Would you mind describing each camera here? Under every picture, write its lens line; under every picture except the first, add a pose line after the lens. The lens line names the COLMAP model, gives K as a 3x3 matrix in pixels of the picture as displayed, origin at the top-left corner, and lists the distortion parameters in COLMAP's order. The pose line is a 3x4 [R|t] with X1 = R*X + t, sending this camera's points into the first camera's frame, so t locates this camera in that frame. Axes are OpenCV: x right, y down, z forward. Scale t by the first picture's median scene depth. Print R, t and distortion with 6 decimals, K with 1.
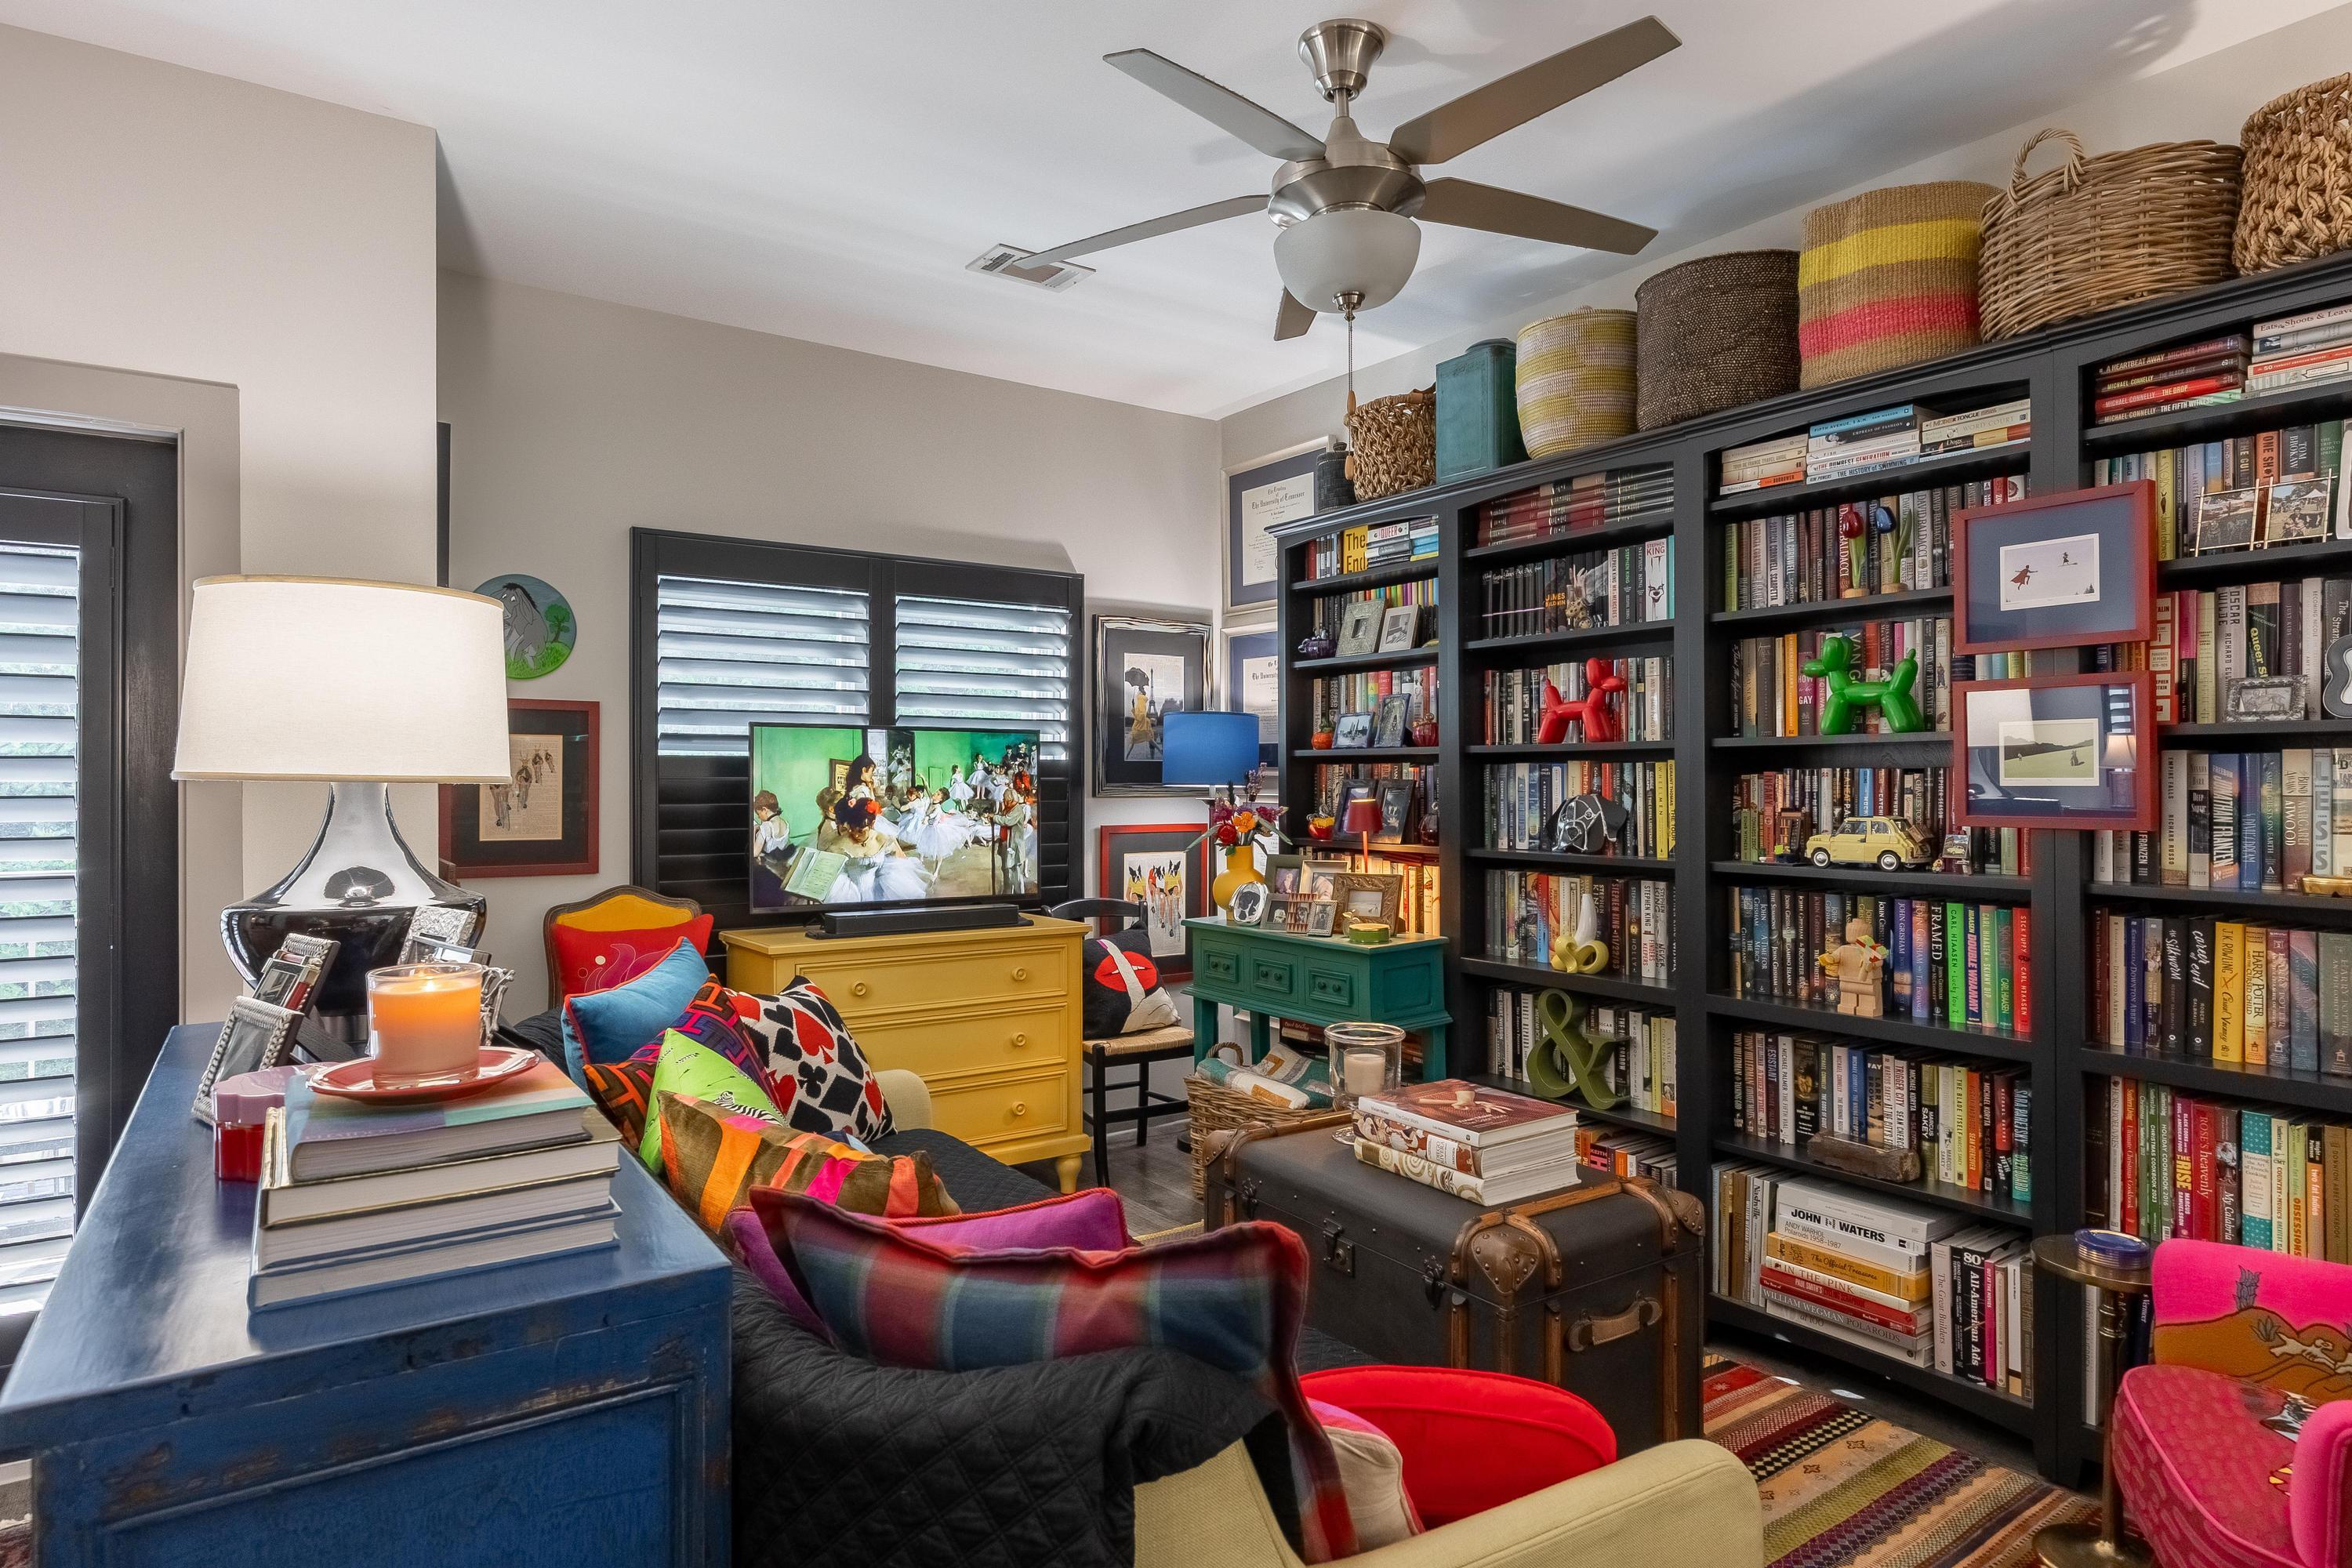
lens RADIAL K [[1341.0, 0, 1176.0], [0, 1341.0, 784.0], [0, 0, 1]] dist [0.004141, -0.001699]
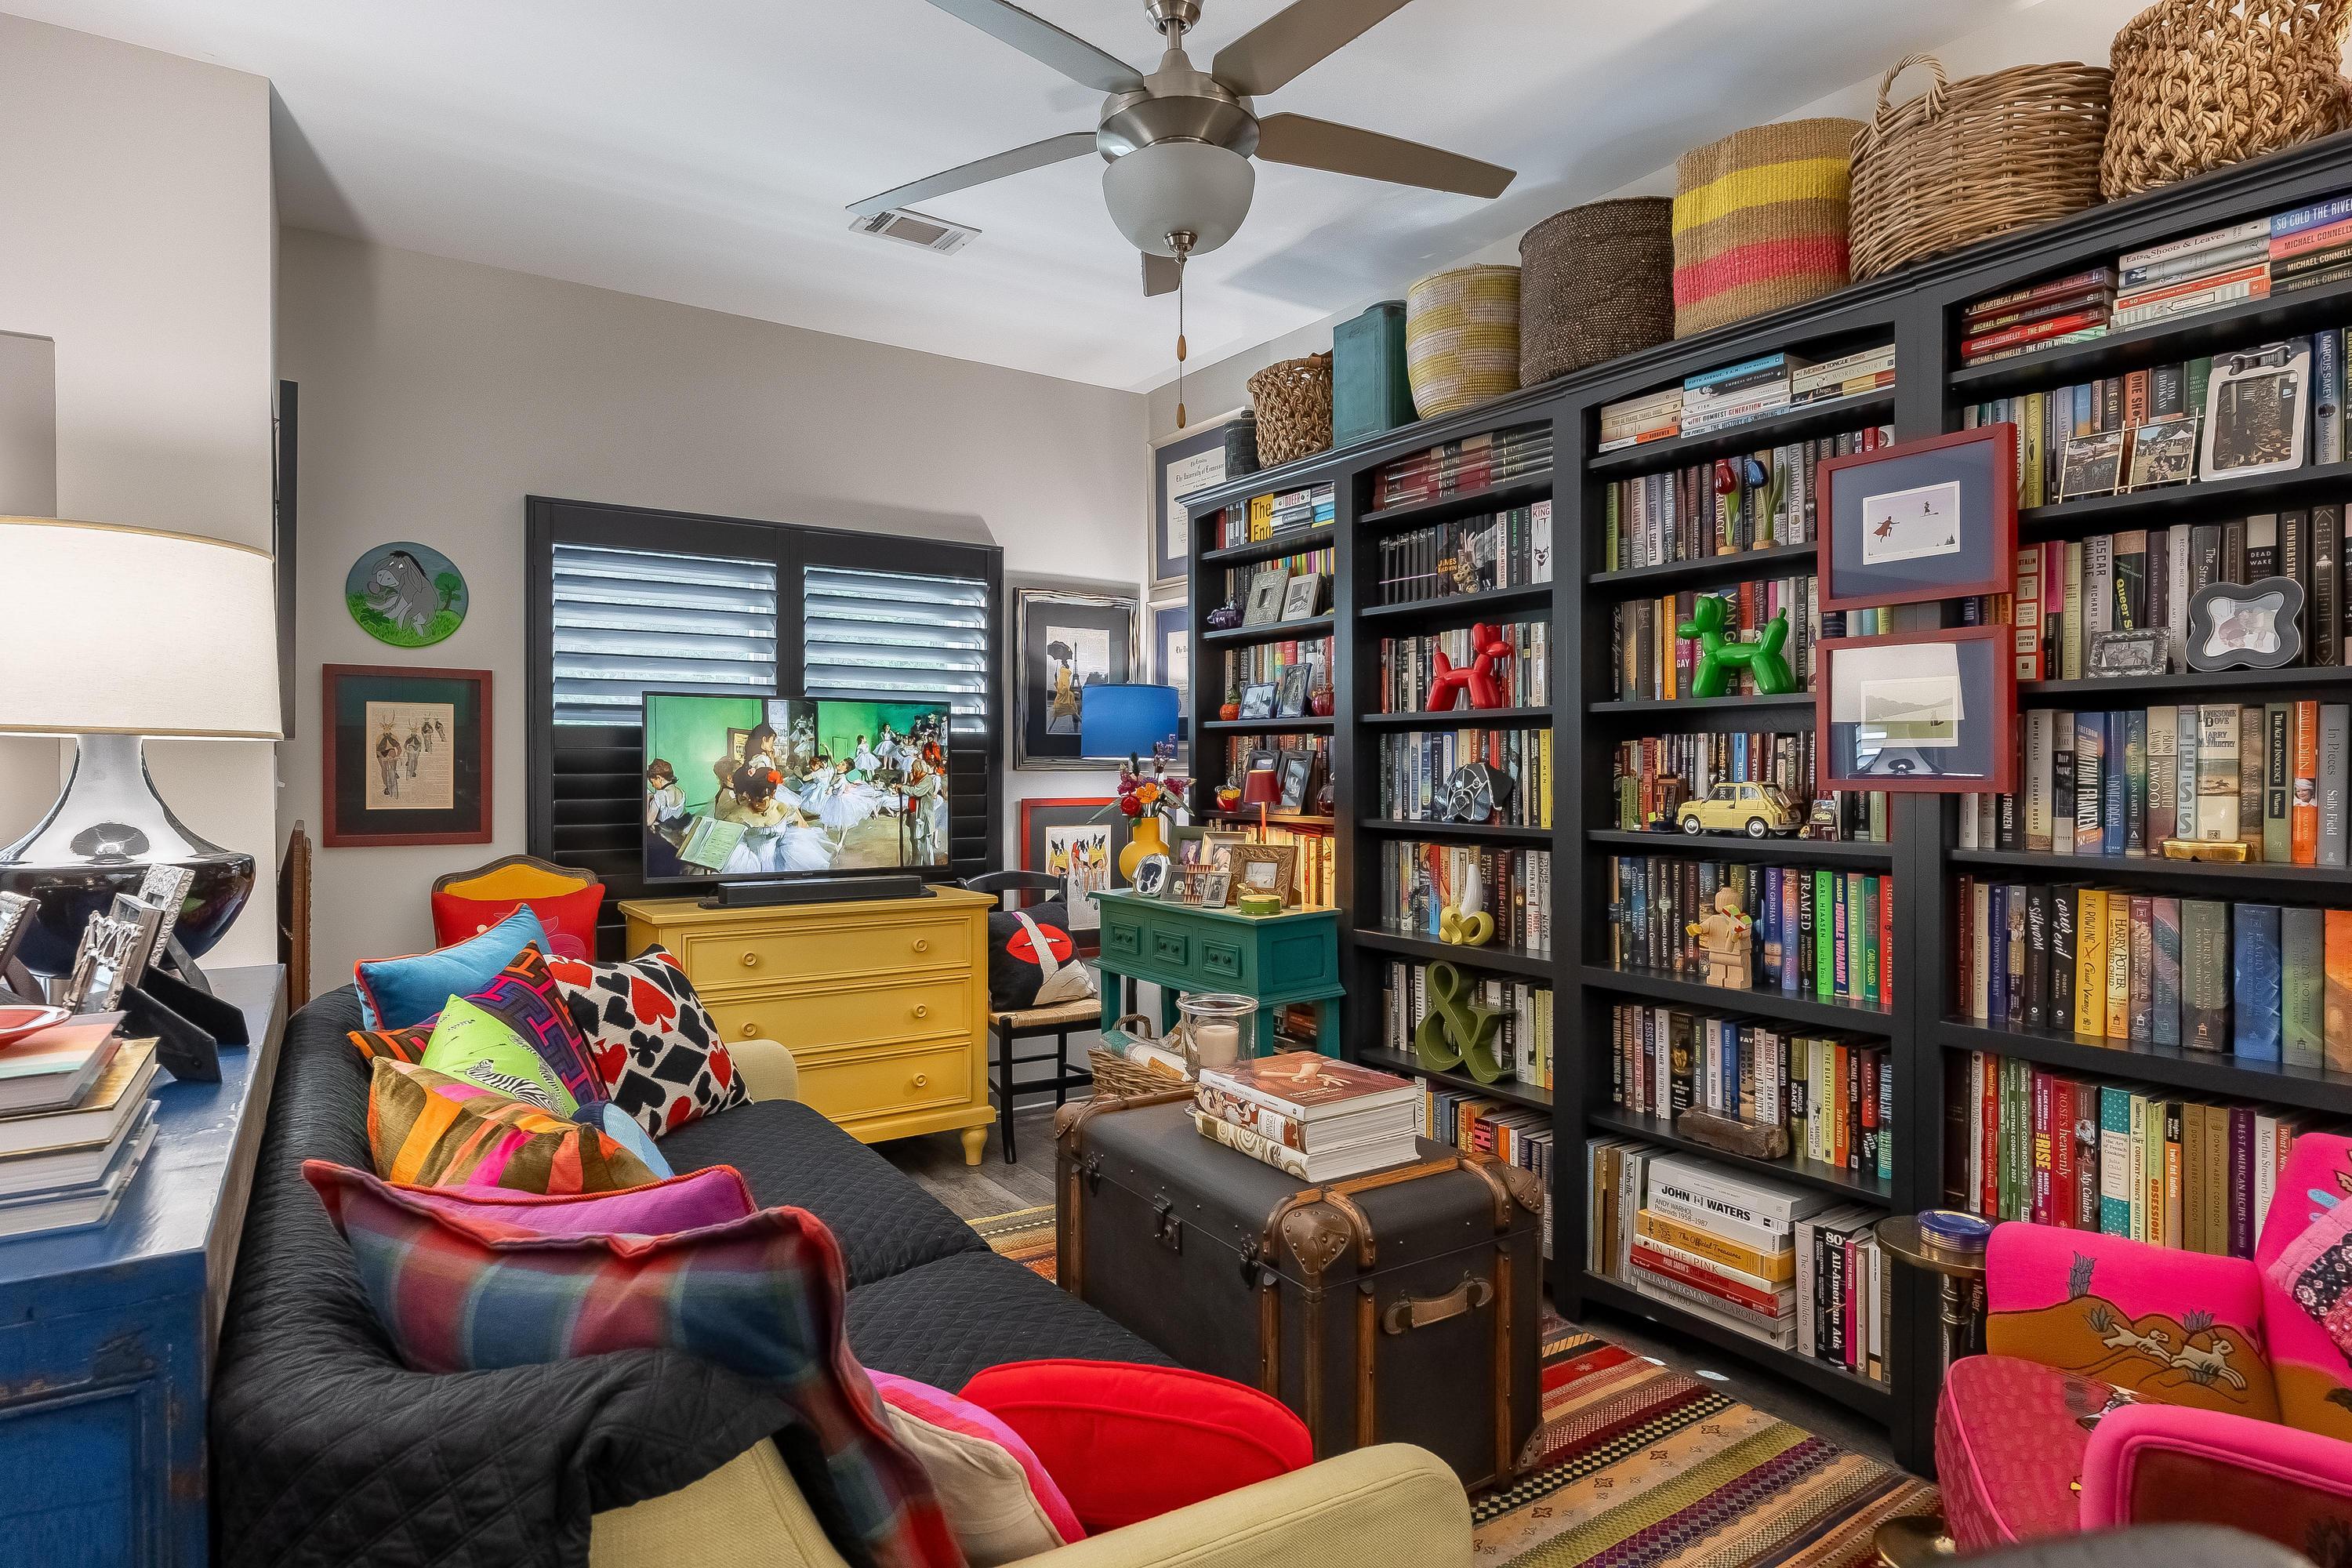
lens RADIAL K [[1287.3, 0, 1176.0], [0, 1287.3, 784.0], [0, 0, 1]] dist [-0.005403, 0.003041]
pose [[0.999874, 0.002500, -0.015648, 0.104116], [-0.002337, 0.999944, 0.010365, 0.014169], [0.015673, -0.010327, 0.999824, 0.056547]]
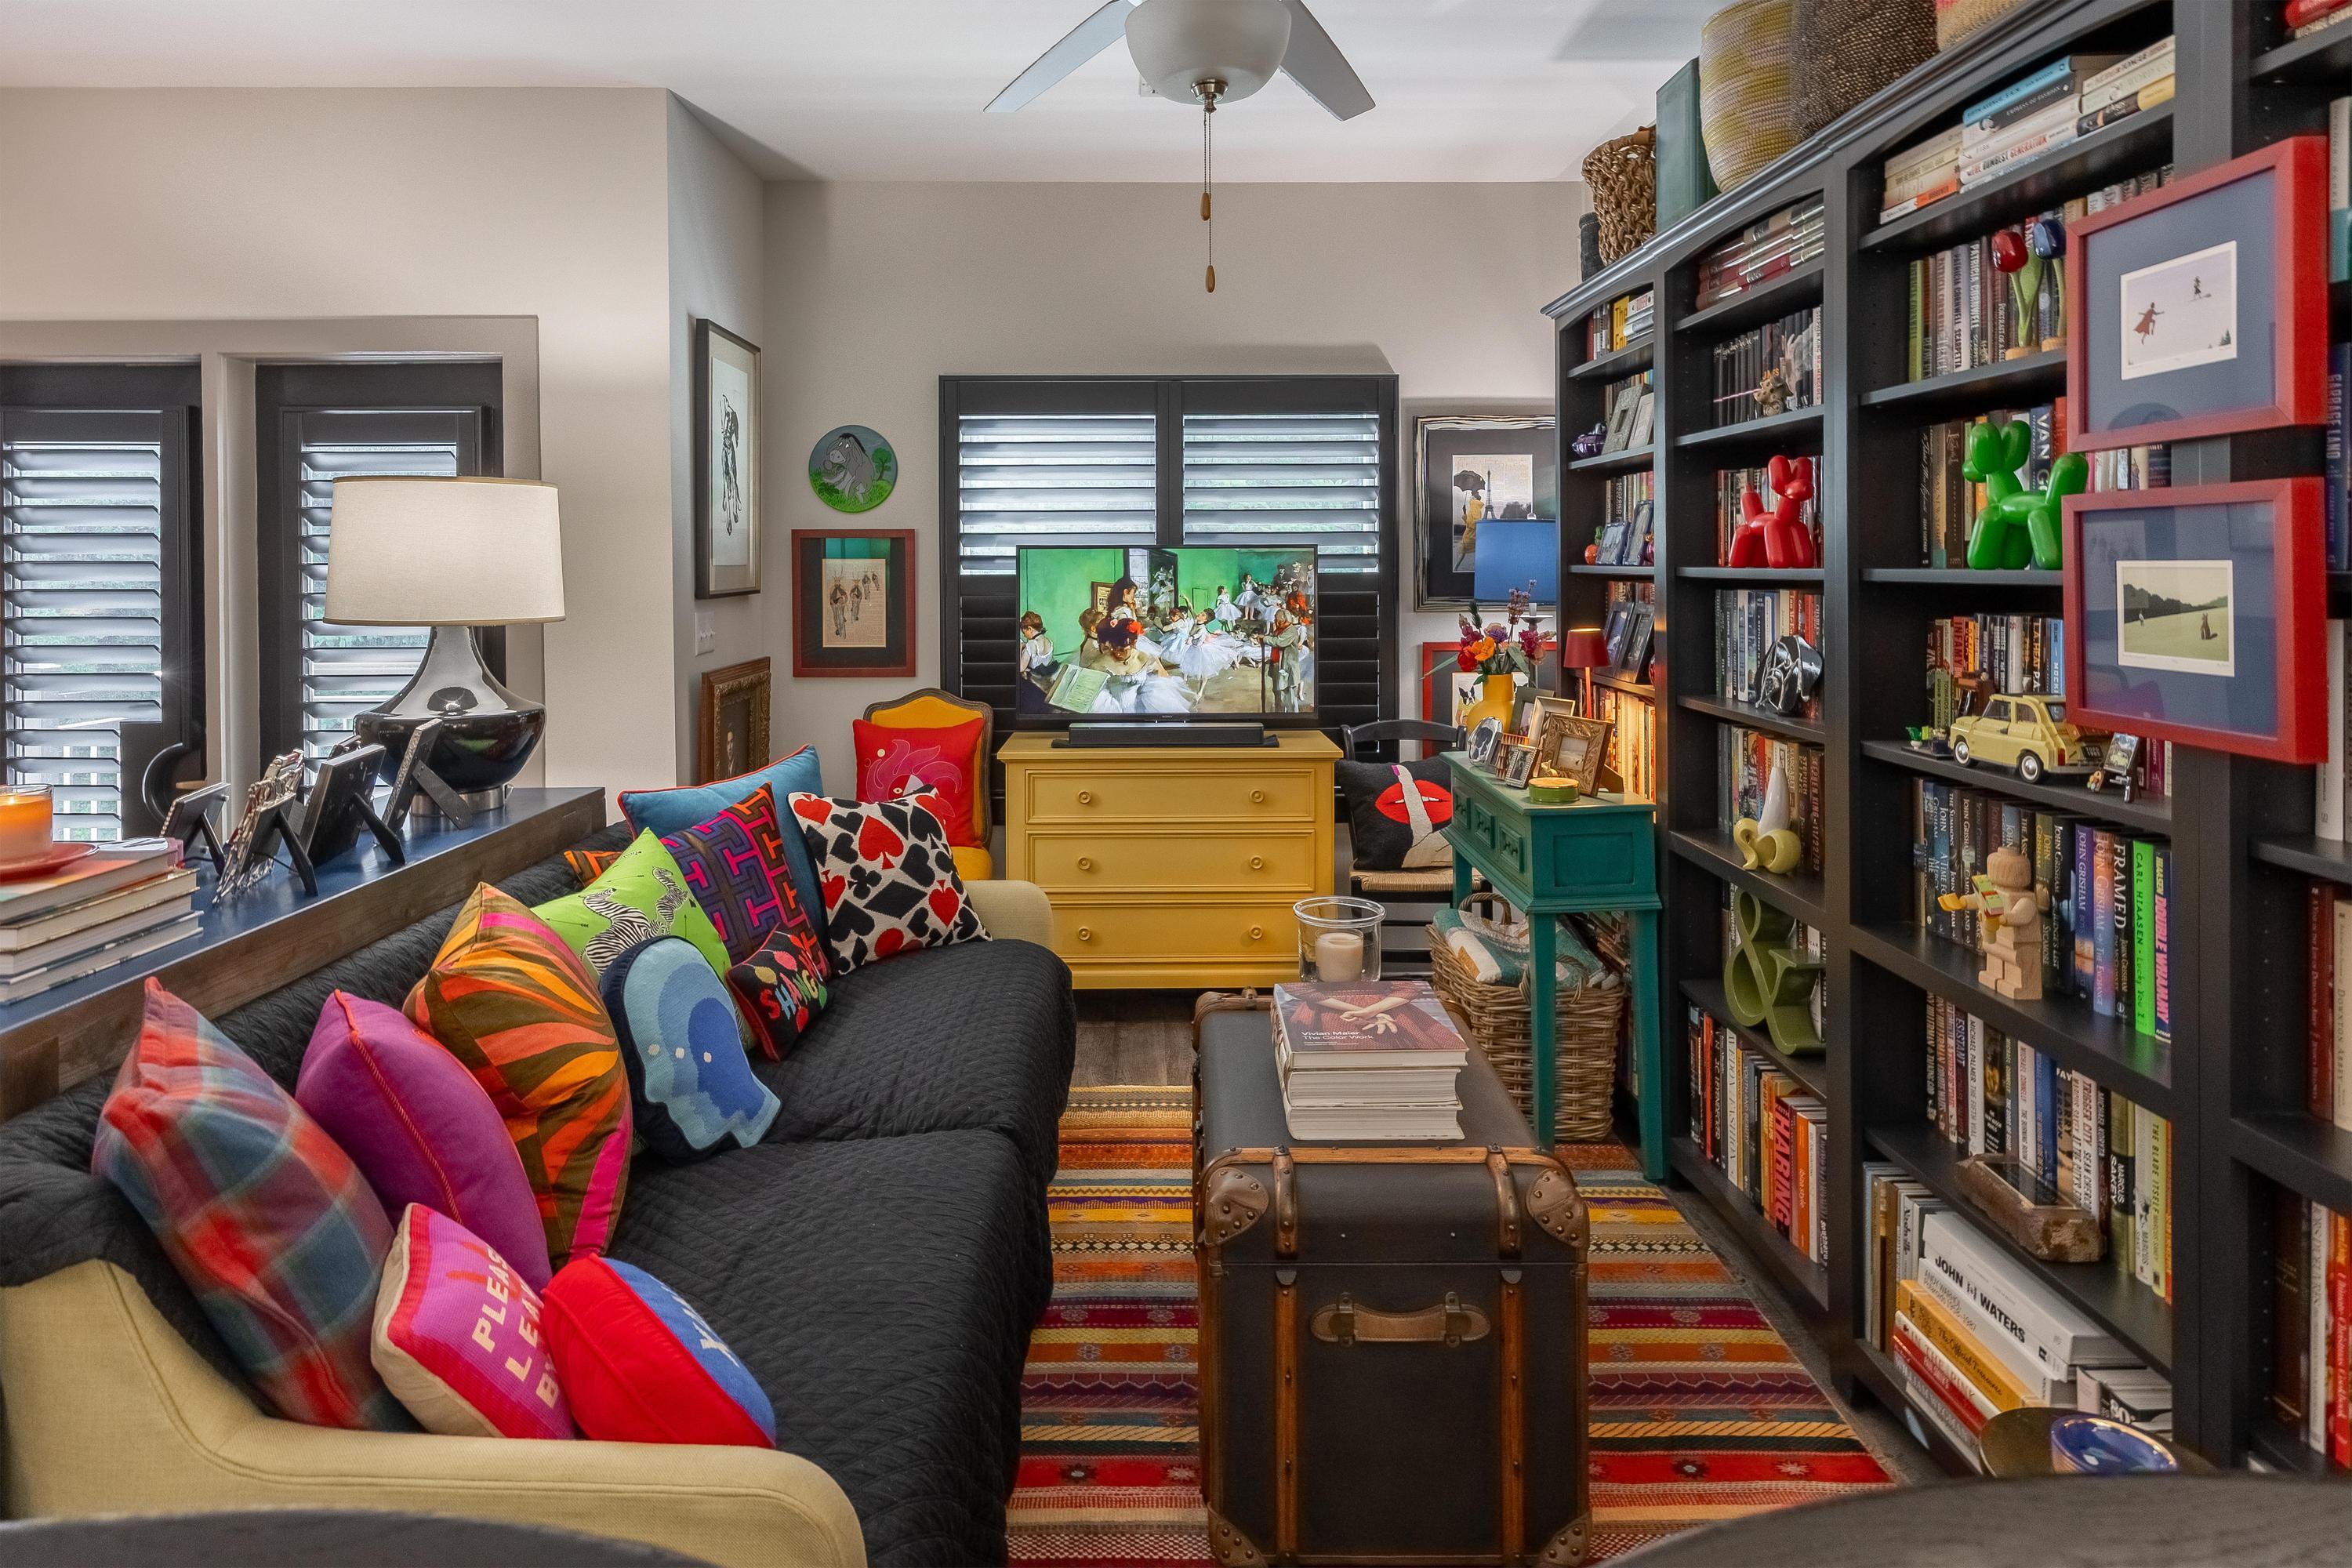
lens RADIAL K [[1317.5, 0, 1143.5], [0, 1317.5, 595.2], [0, 0, 1]] dist [-0.038819, 0.023817]
pose [[0.815122, 0.007417, -0.579242, 0.443054], [0.003381, 0.999840, 0.017560, -0.030491], [0.579279, -0.016271, 0.814967, 0.195811]]
